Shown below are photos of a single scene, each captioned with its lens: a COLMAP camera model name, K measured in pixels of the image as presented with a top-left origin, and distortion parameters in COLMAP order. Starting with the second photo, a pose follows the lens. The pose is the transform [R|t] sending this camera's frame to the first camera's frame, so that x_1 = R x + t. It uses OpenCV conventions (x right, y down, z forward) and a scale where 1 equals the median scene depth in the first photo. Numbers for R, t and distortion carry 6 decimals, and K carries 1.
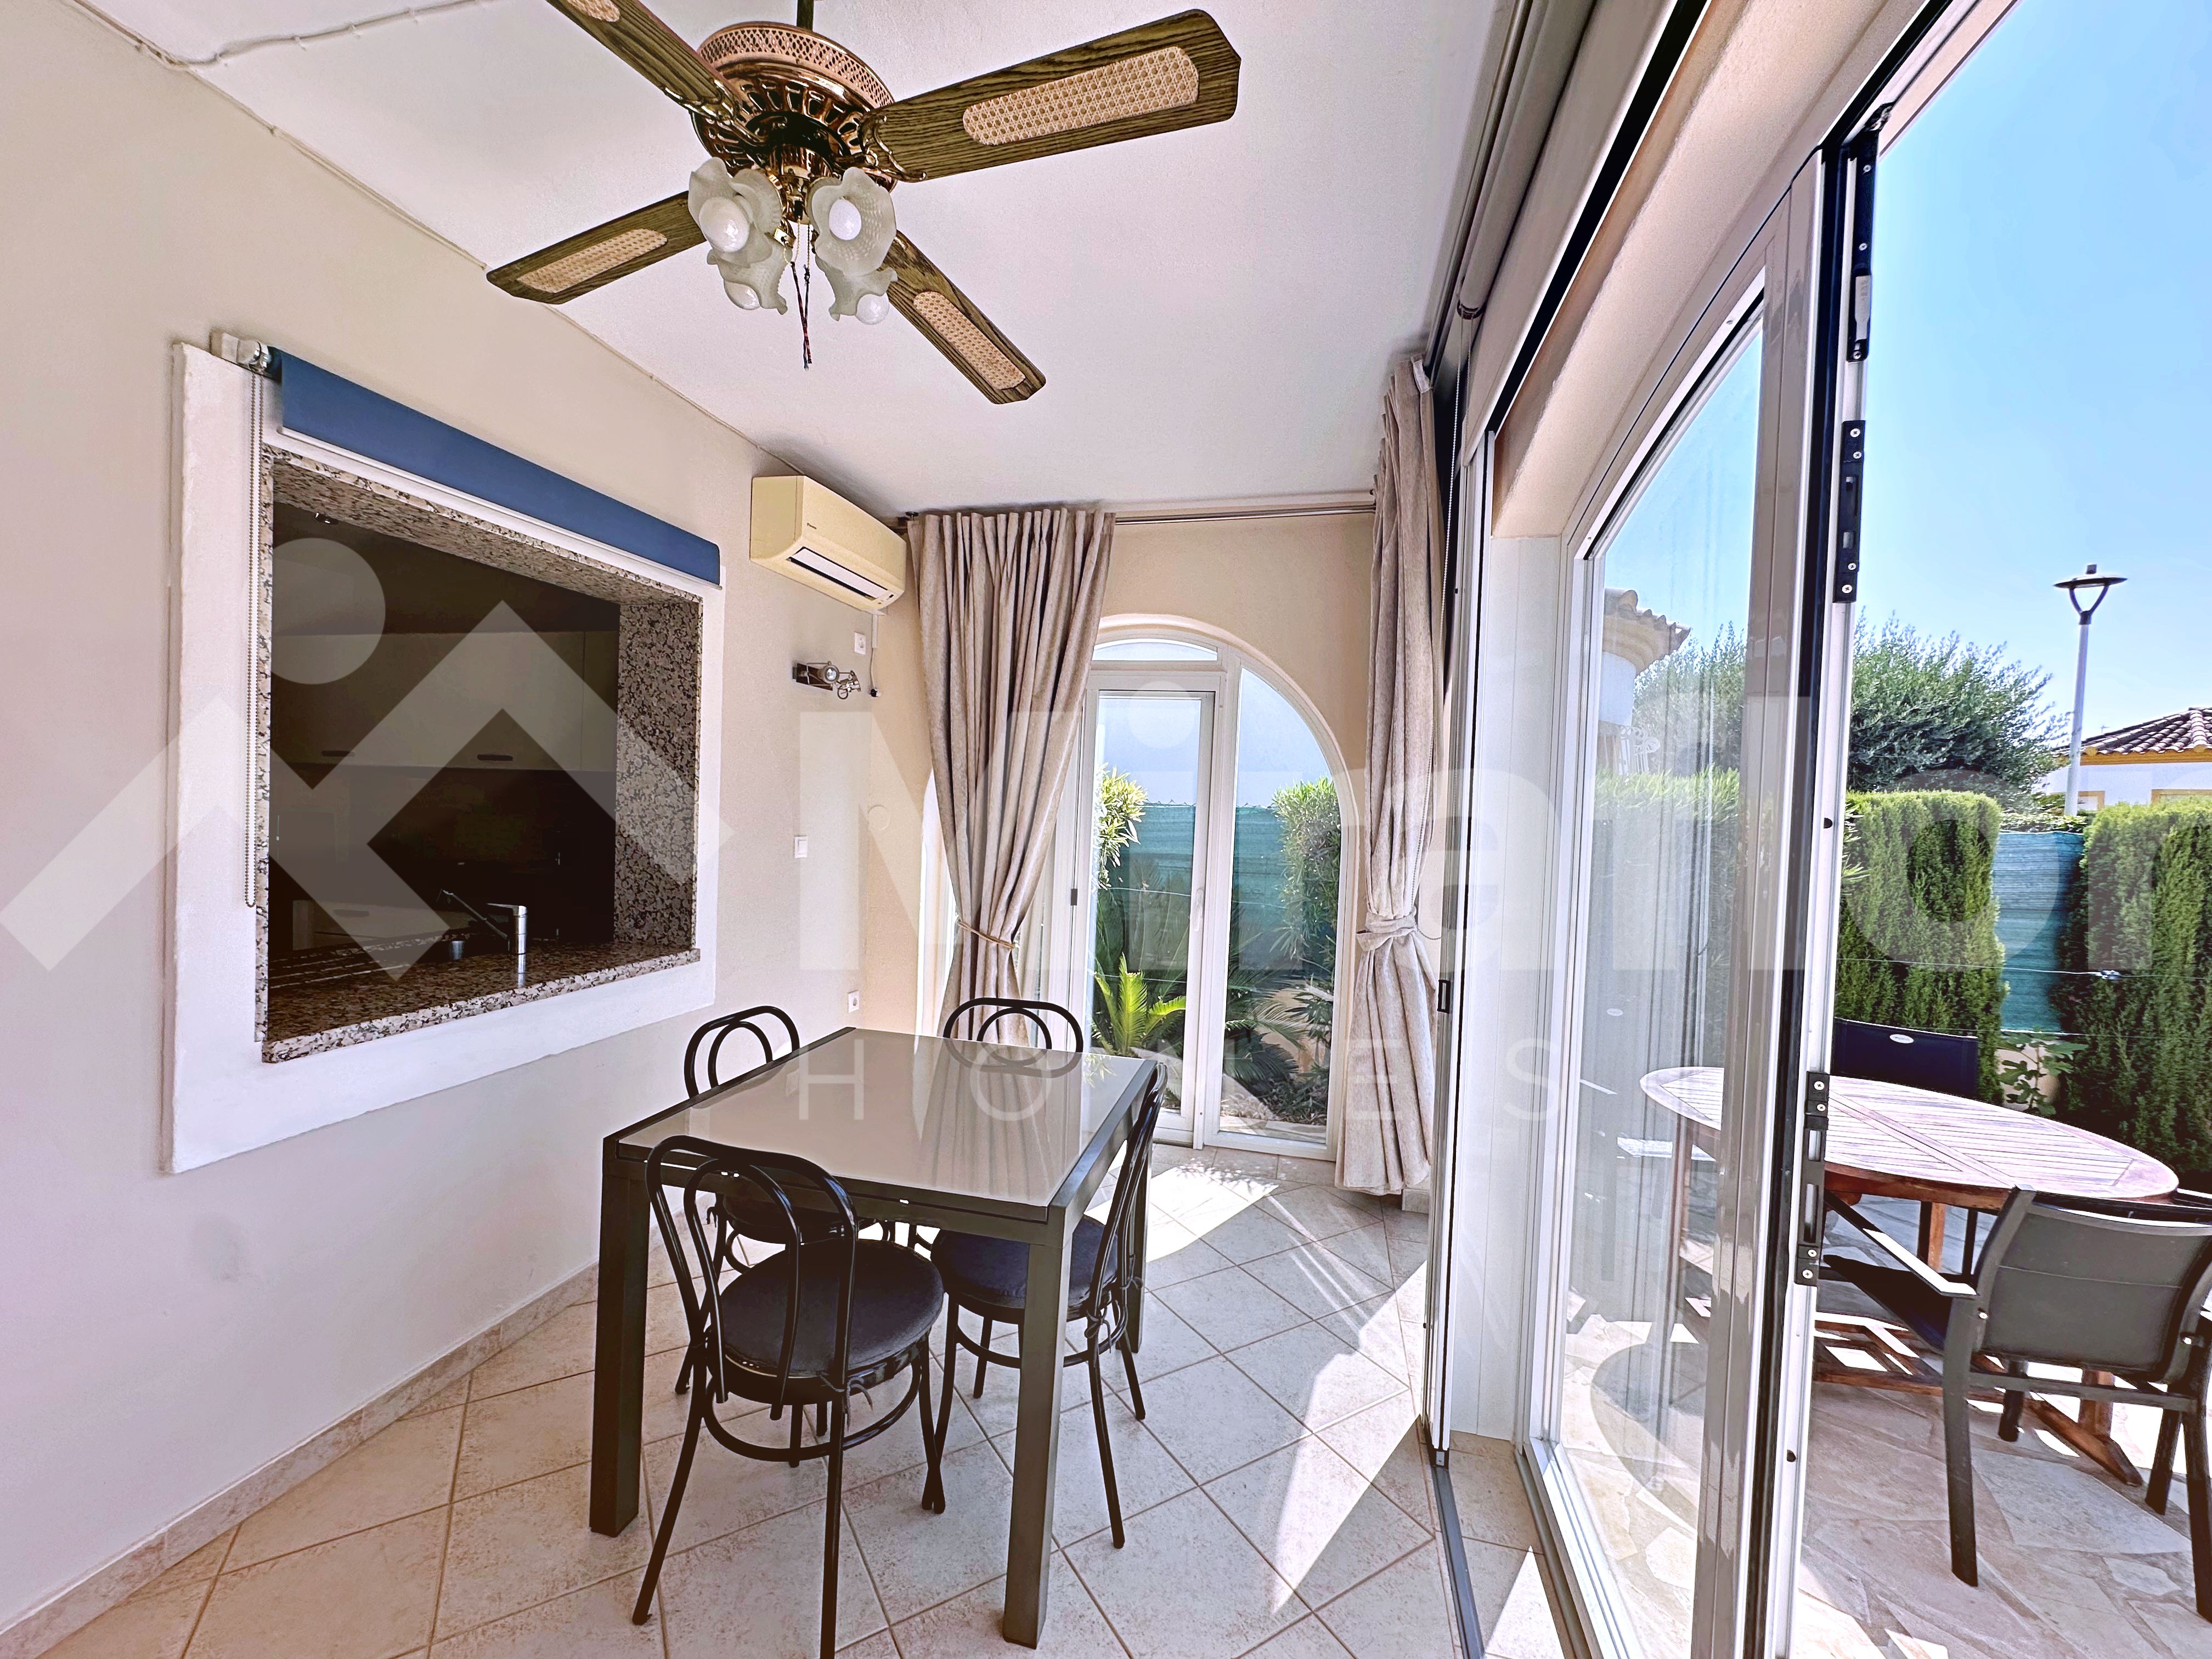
lens RADIAL K [[883.6, 0, 1102.6], [0, 883.6, 828.1], [0, 0, 1]] dist [-0.003191, 0.000196]
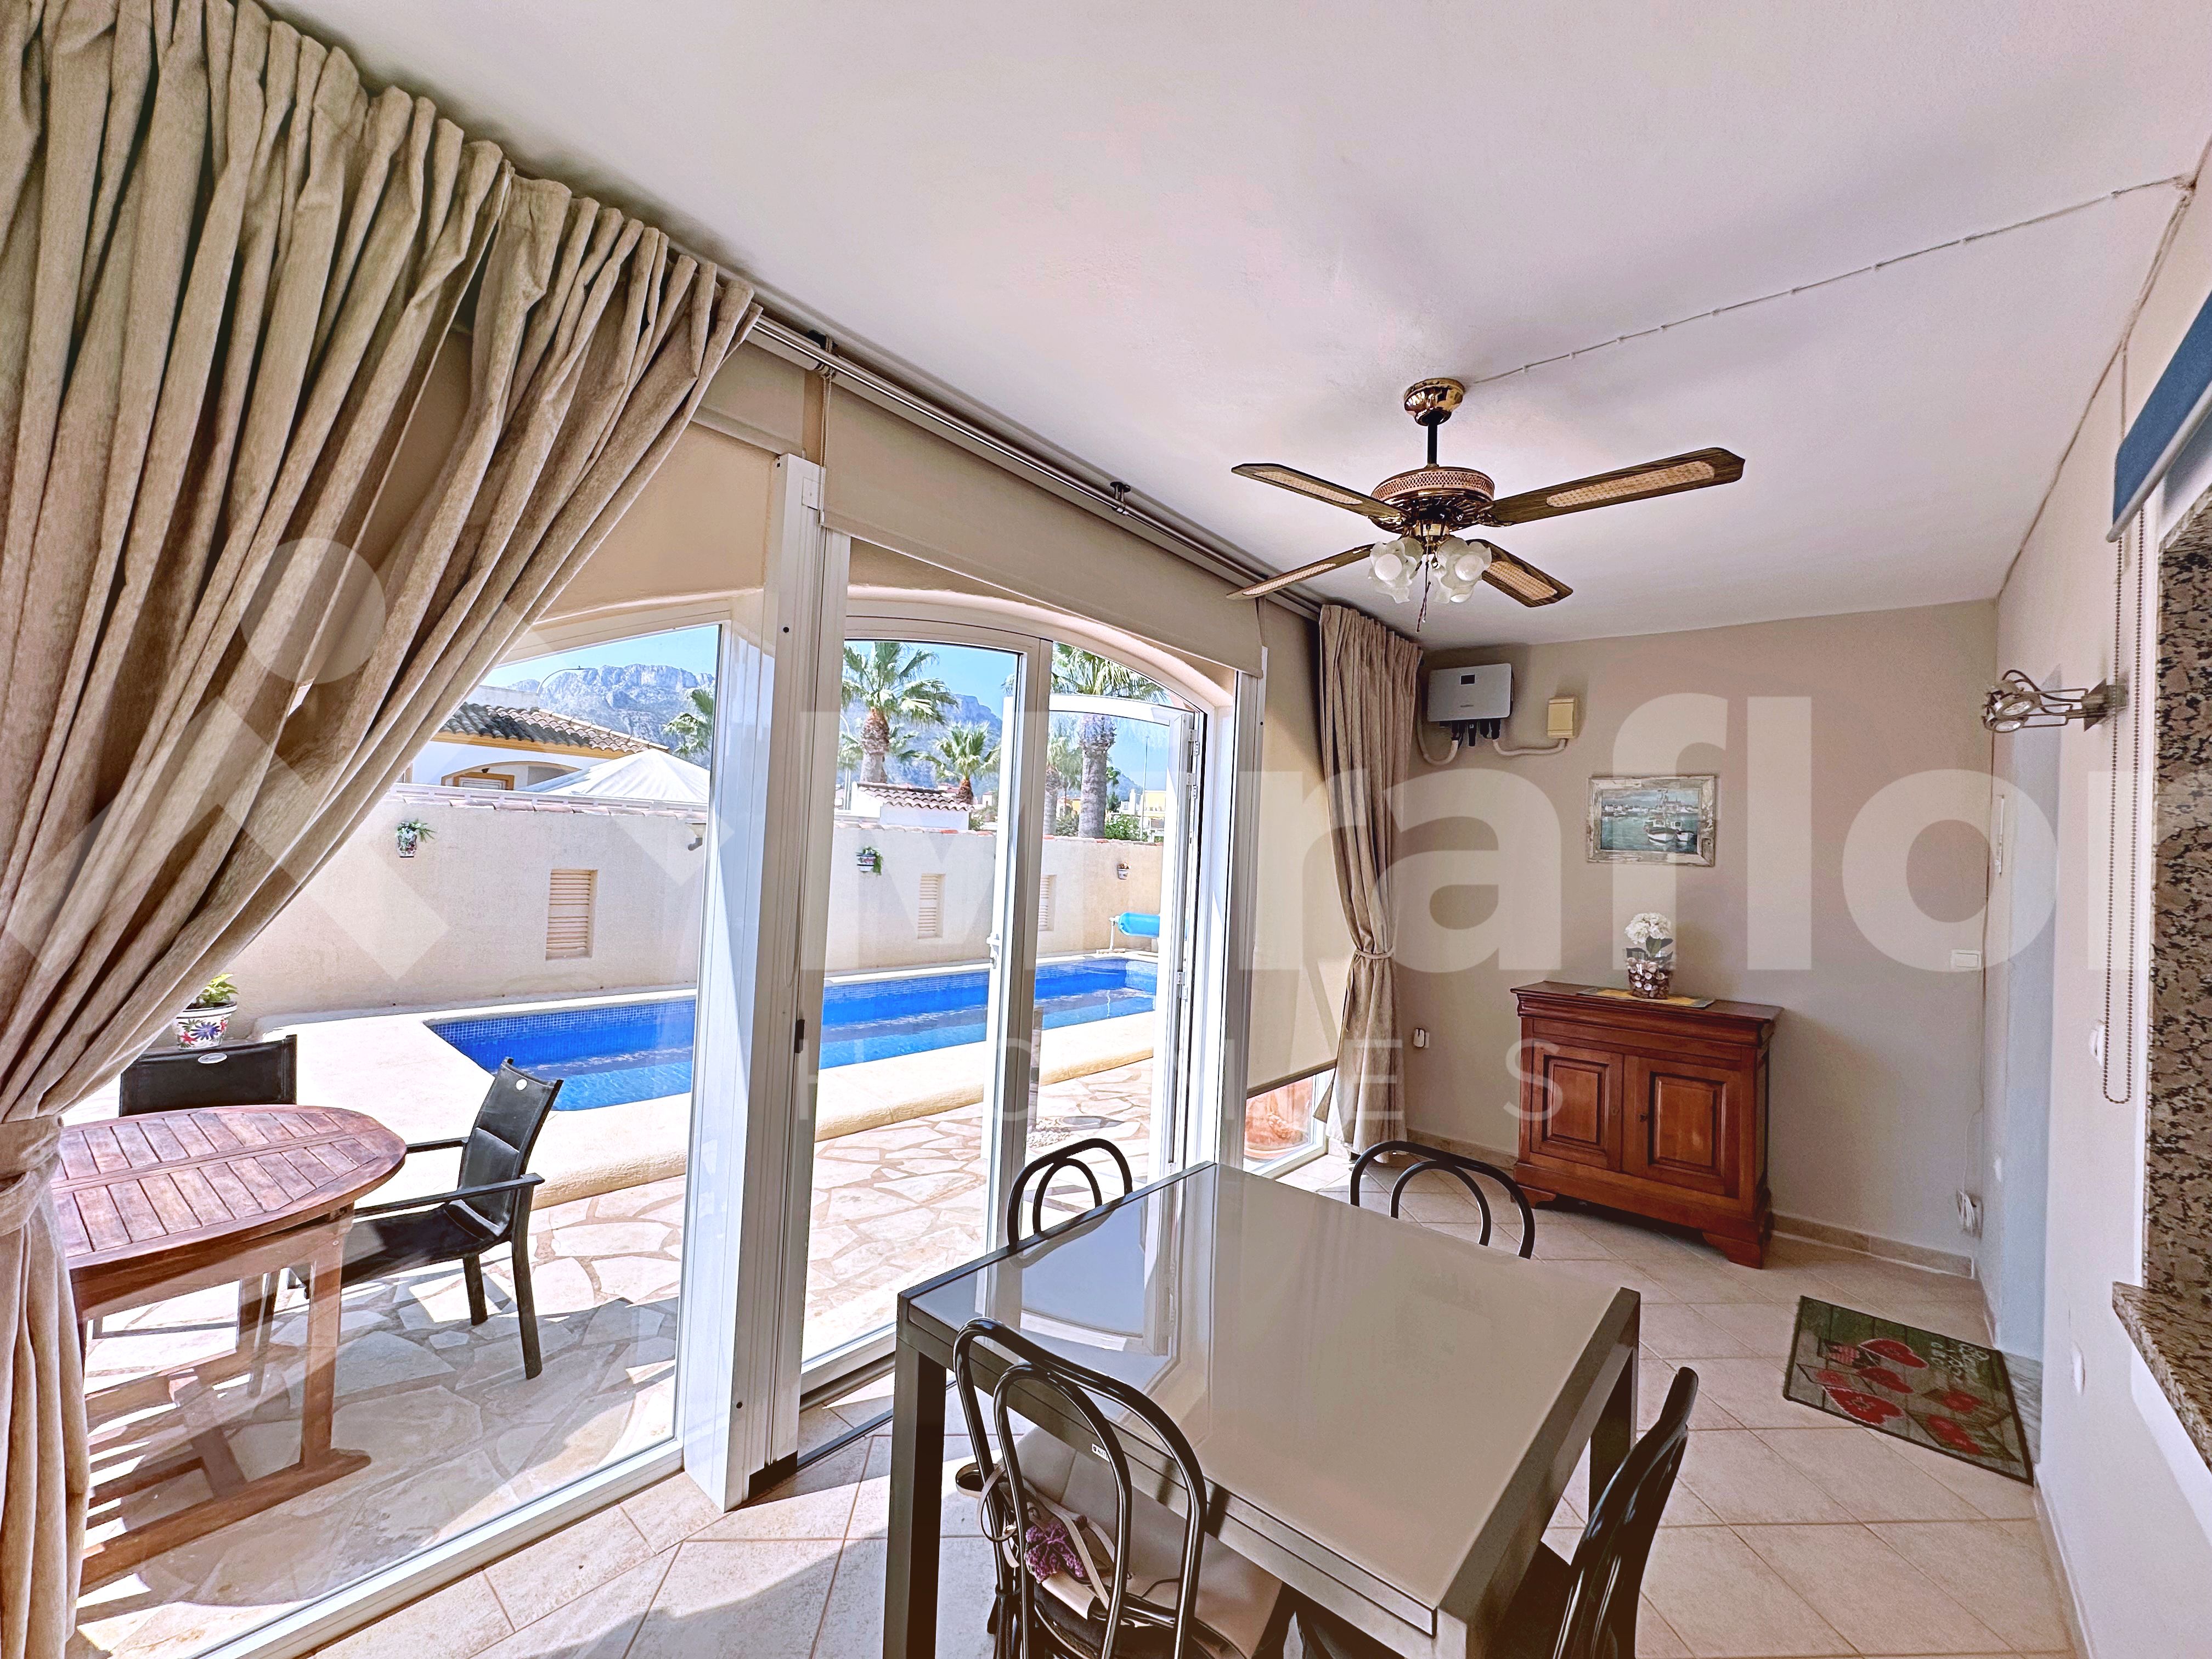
lens RADIAL K [[888.1, 0, 1101.8], [0, 888.1, 827.7], [0, 0, 1]] dist [-0.002571, 0.000128]
pose [[-0.884467, -0.070695, 0.461216, -0.190445], [-0.070036, 0.997372, 0.018569, -0.047911], [-0.461316, -0.015878, -0.887094, 0.861724]]
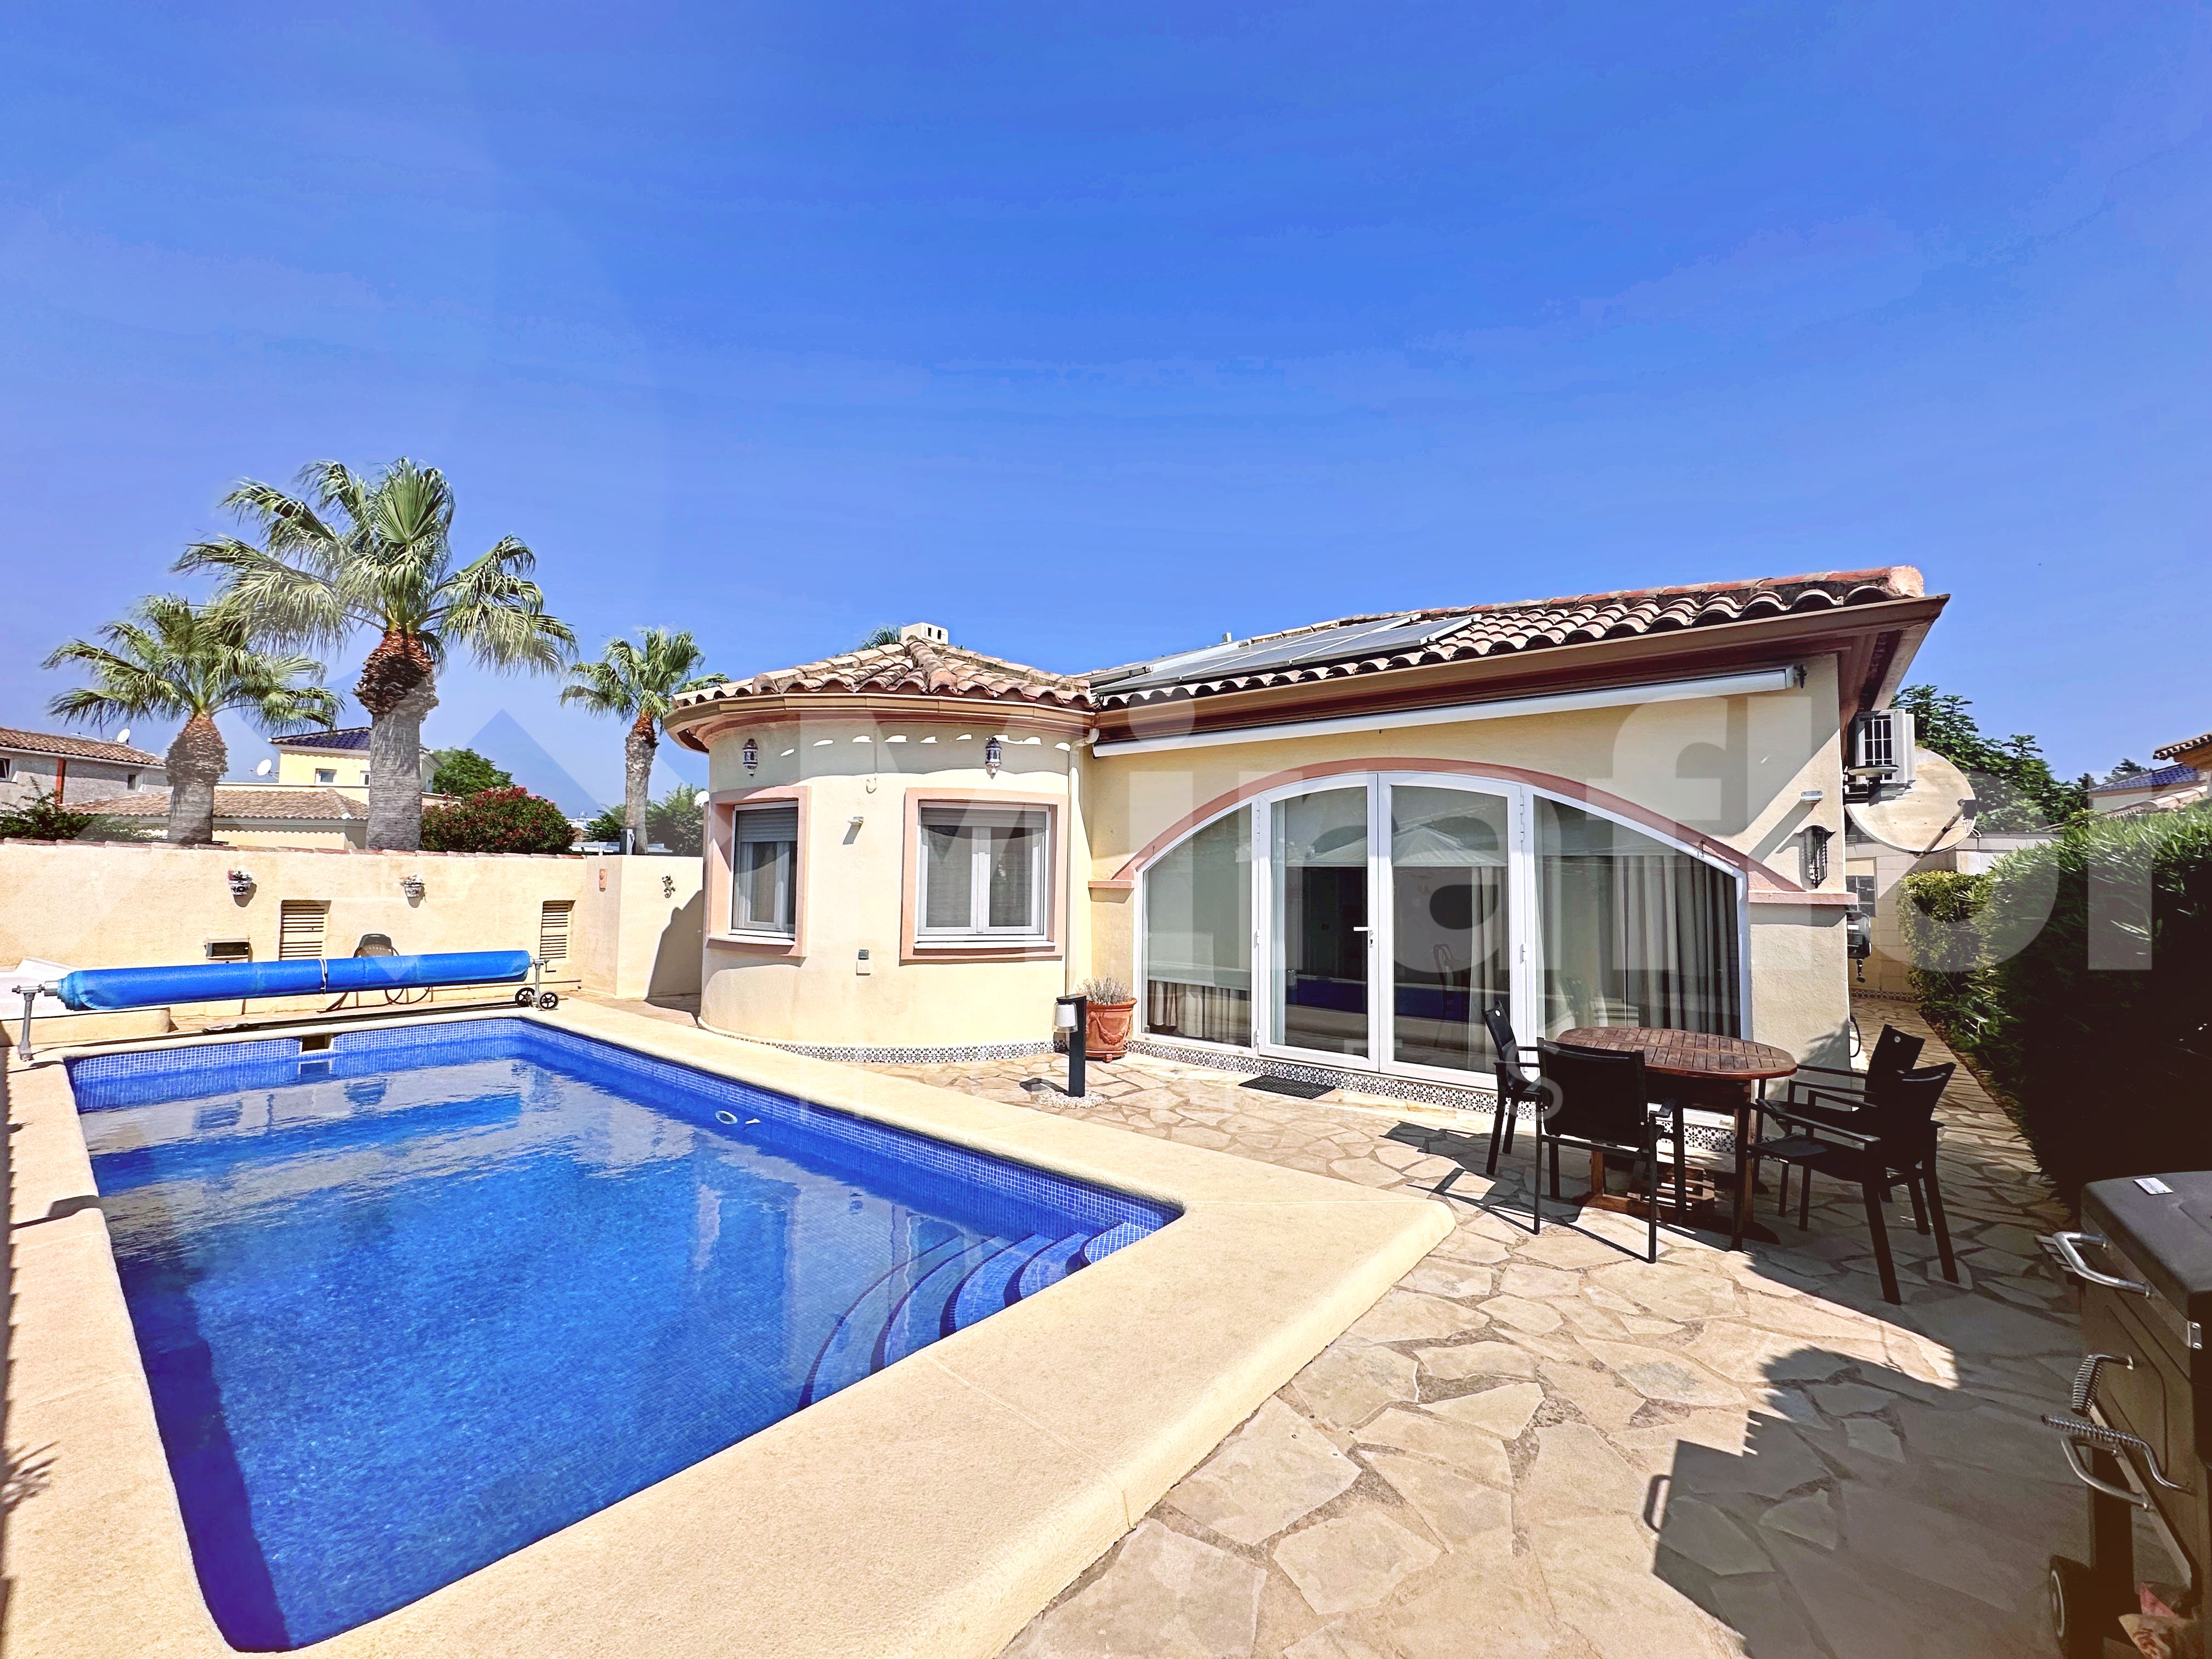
lens RADIAL K [[880.2, 0, 1112.7], [0, 880.2, 828.1], [0, 0, 1]] dist [-0.000416, 0.000192]
pose [[-0.413675, -0.098610, -0.905069, 1.876057], [-0.053409, 0.995033, -0.084000, 0.072584], [0.908857, 0.013590, -0.416887, 0.472119]]
